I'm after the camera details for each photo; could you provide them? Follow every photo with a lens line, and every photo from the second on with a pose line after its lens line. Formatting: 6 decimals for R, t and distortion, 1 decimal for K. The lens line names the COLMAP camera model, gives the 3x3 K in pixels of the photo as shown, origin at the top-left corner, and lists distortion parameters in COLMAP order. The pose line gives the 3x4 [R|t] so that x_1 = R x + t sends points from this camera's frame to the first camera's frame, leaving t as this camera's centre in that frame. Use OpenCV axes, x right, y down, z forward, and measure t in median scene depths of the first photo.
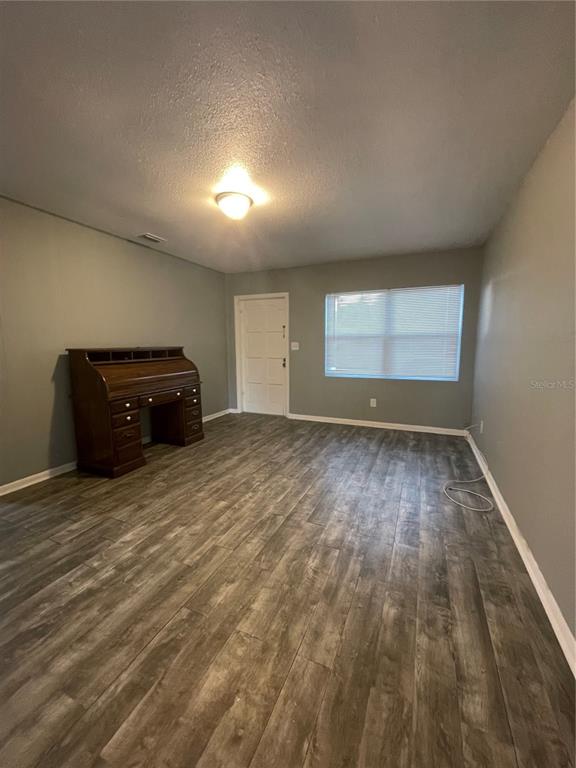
lens RADIAL K [[308.3, 0, 289.8], [0, 308.3, 381.9], [0, 0, 1]] dist [-0.007278, 0.000283]
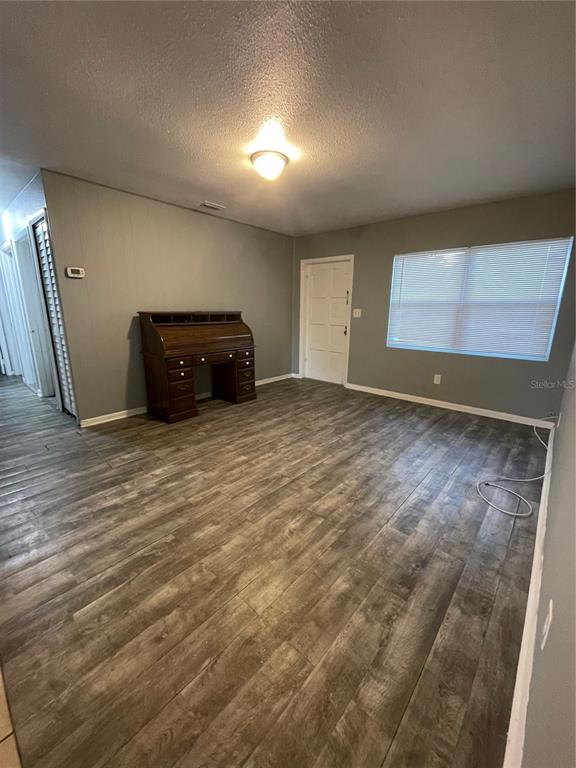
lens RADIAL K [[308.3, 0, 290.6], [0, 308.3, 382.0], [0, 0, 1]] dist [-0.007278, 0.000283]
pose [[0.951945, 0.087520, -0.293498, 0.251688], [-0.054965, 0.991562, 0.117406, -0.012639], [0.301296, -0.095632, 0.948723, 0.036501]]
